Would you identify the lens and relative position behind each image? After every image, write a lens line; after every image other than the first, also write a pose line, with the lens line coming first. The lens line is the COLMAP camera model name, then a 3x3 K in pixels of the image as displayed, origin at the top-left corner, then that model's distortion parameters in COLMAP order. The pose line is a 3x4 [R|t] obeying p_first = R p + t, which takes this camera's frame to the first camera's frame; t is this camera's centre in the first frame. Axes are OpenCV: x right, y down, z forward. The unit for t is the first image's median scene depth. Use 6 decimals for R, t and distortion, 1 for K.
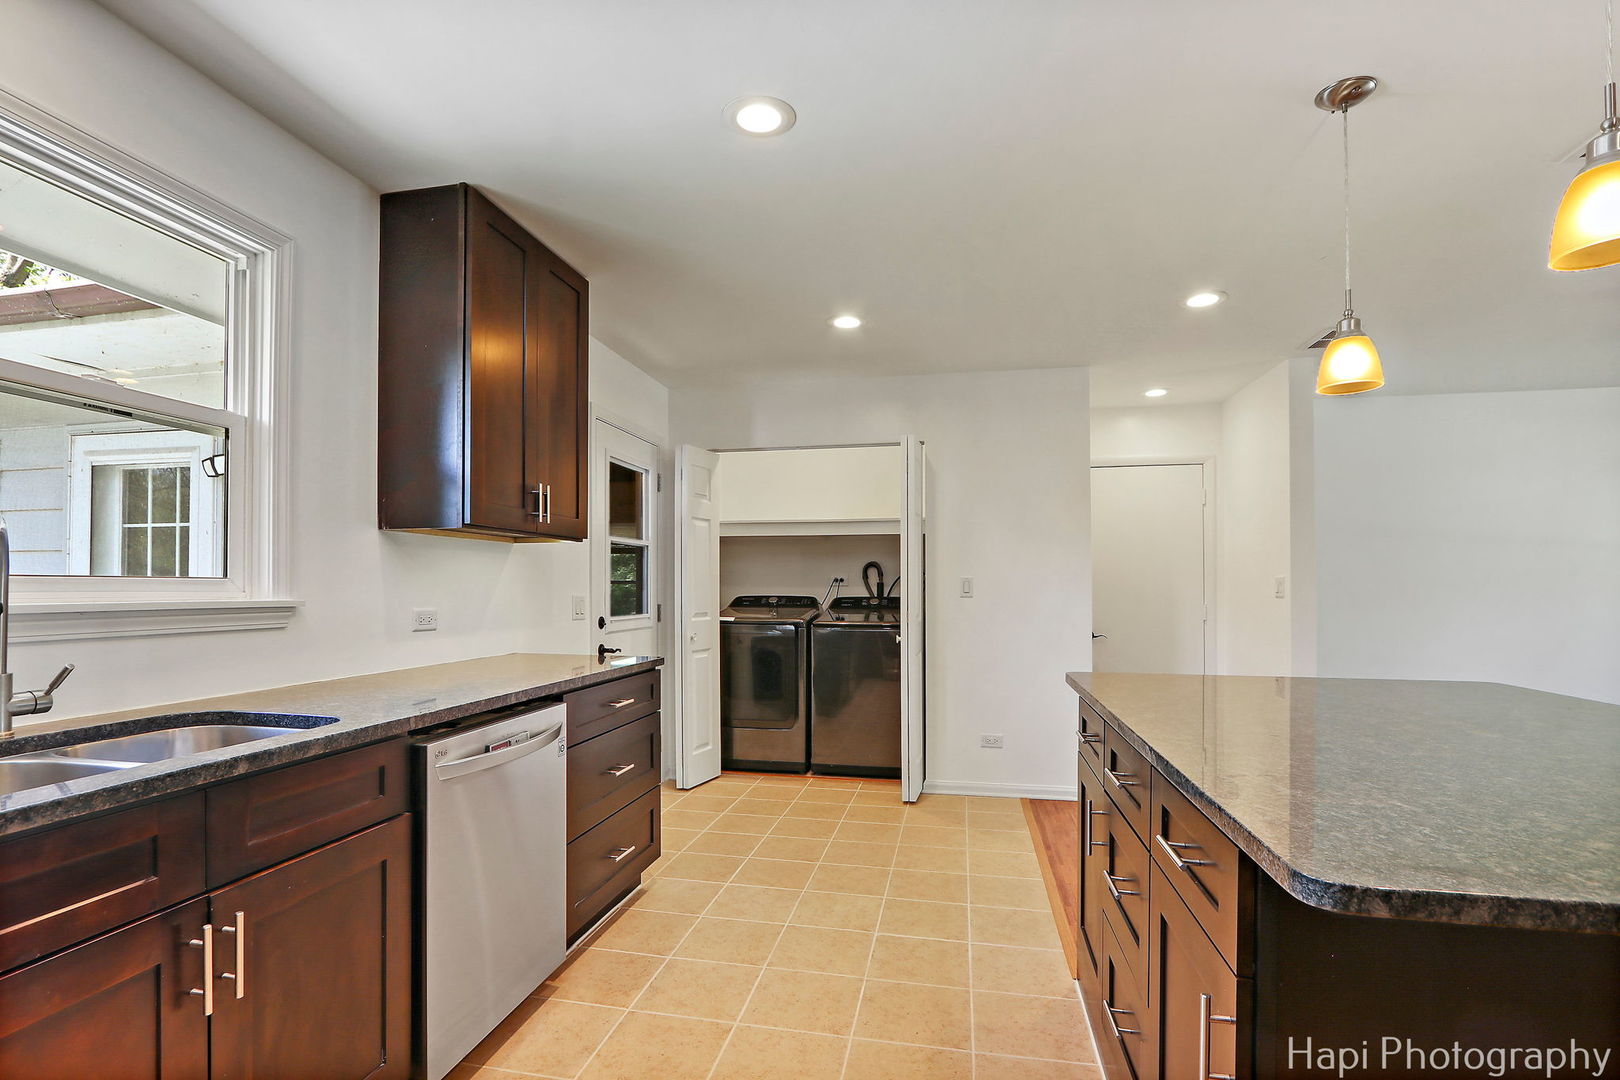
lens RADIAL K [[769.5, 0, 792.6], [0, 769.5, 579.9], [0, 0, 1]] dist [-0.000276, 0.000116]
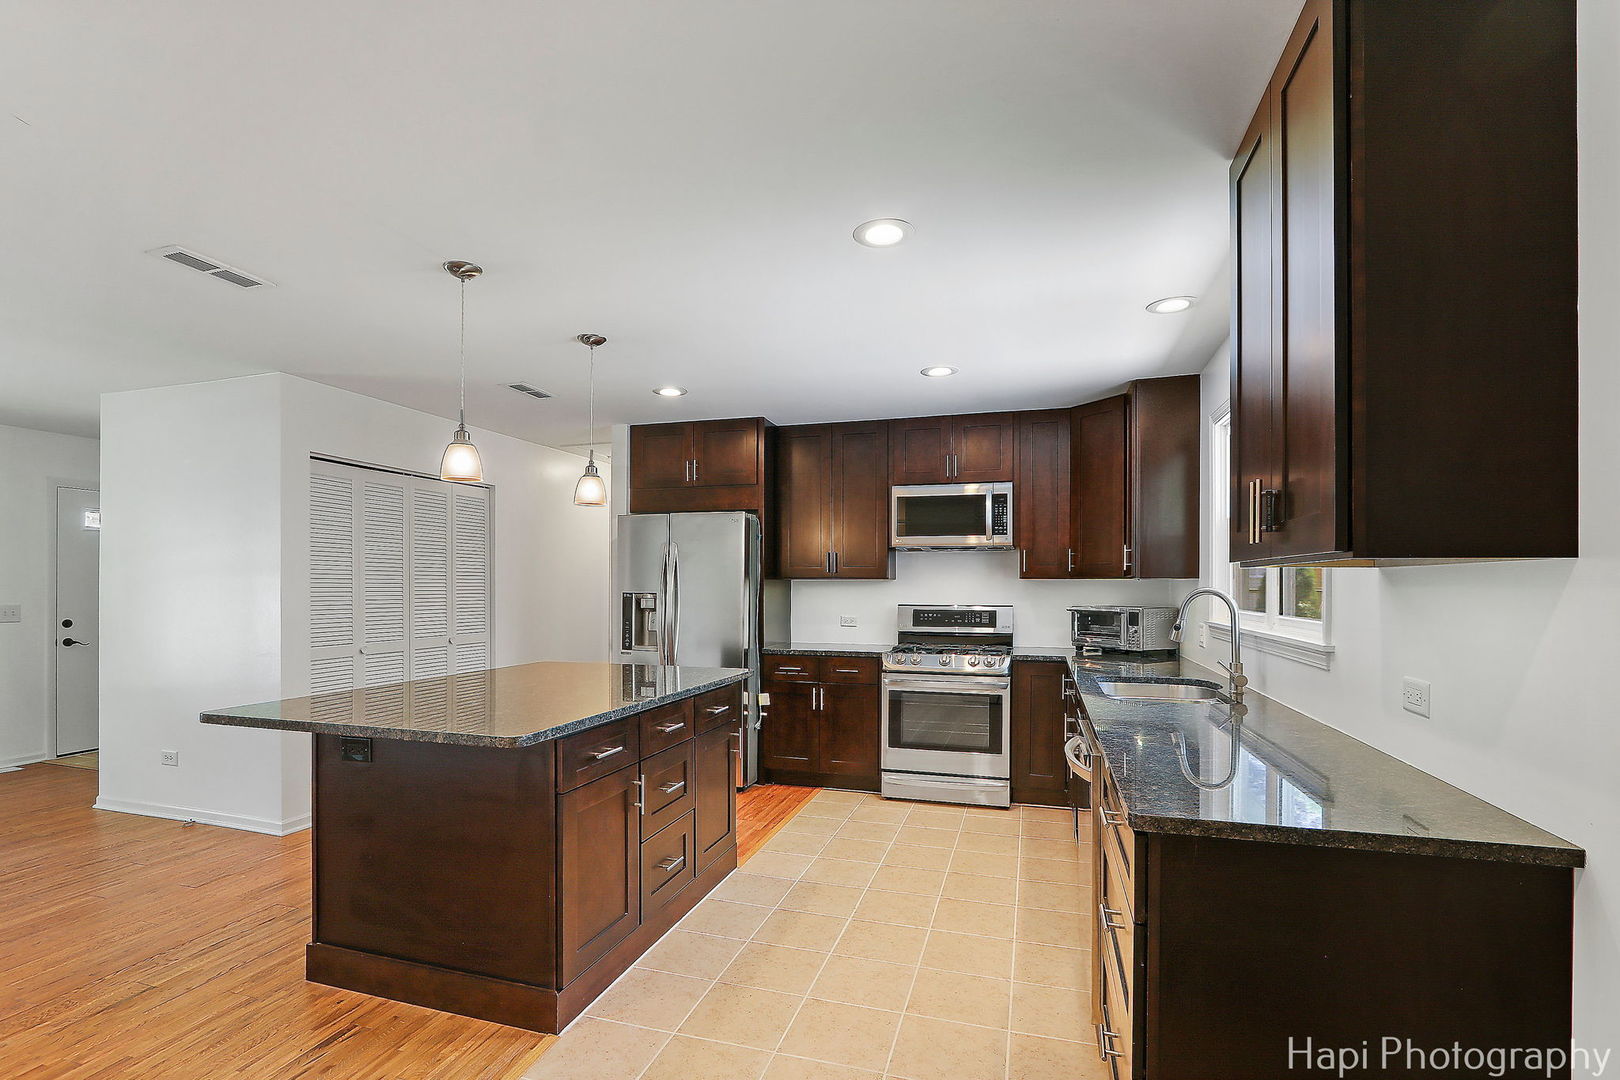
lens RADIAL K [[769.5, 0, 792.6], [0, 769.5, 579.9], [0, 0, 1]] dist [-0.000276, 0.000116]
pose [[-0.994447, -0.002820, 0.105205, -0.021090], [-0.004167, 0.999912, -0.012585, -0.036849], [-0.105161, -0.012953, -0.994371, 1.700445]]
